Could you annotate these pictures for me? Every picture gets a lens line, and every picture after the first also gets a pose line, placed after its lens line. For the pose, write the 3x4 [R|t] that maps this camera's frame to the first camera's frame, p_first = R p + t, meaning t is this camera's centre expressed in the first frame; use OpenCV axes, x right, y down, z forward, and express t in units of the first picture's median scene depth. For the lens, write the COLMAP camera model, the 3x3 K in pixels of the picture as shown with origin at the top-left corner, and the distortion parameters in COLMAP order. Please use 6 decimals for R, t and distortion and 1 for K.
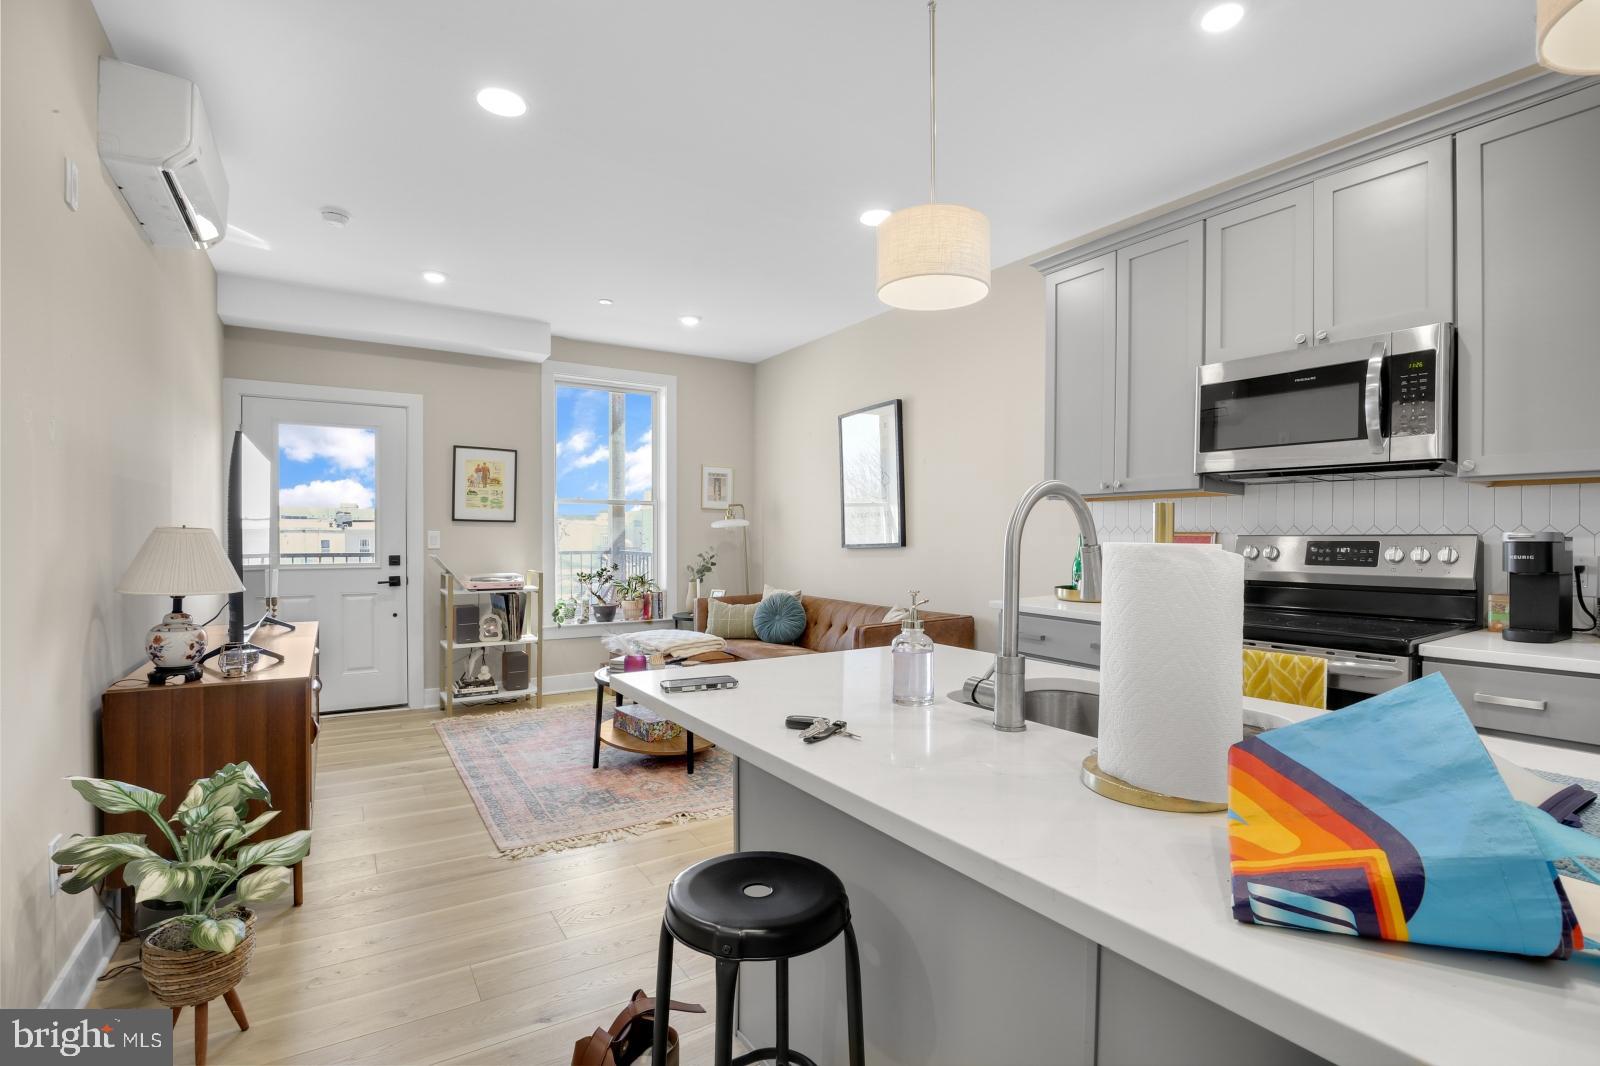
lens RADIAL K [[768.7, 0, 799.5], [0, 768.7, 540.9], [0, 0, 1]] dist [0.000392, 0.000157]
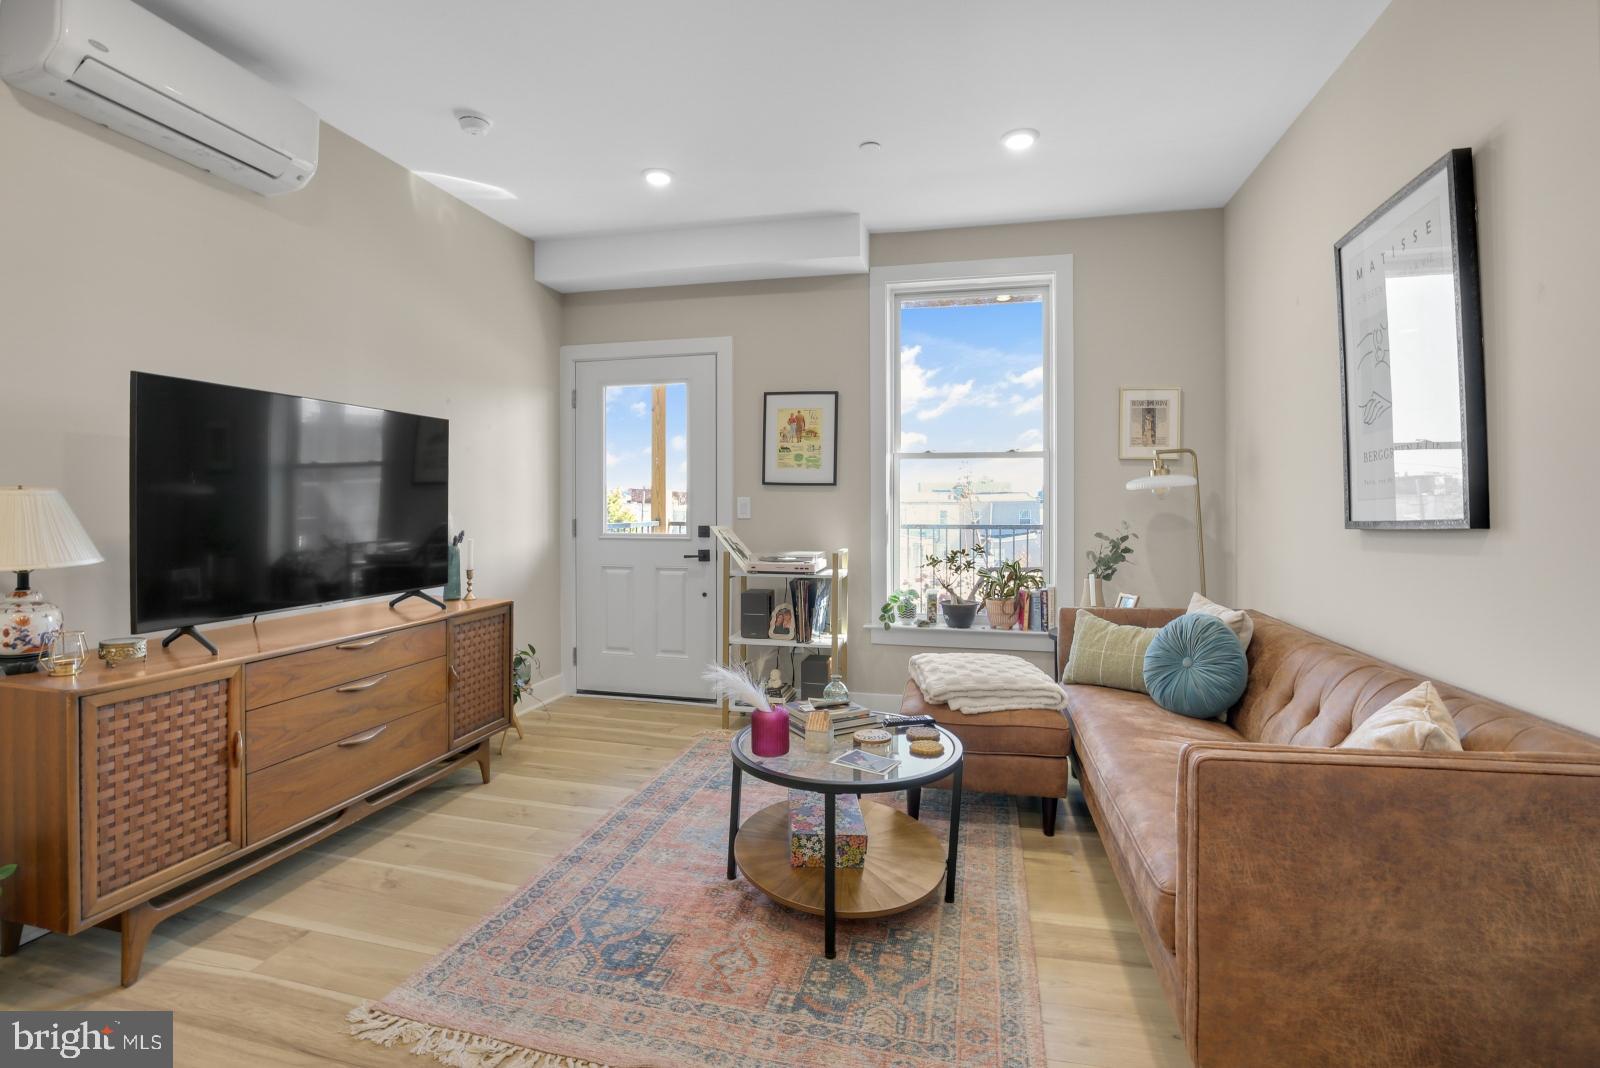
lens RADIAL K [[754.6, 0, 800.4], [0, 754.6, 502.4], [0, 0, 1]] dist [-0.039383, 0.005861]
pose [[0.688909, -0.002583, -0.724843, 0.162991], [-0.007362, 0.999917, -0.010560, 0.000777], [0.724811, 0.012611, 0.688833, 0.493595]]
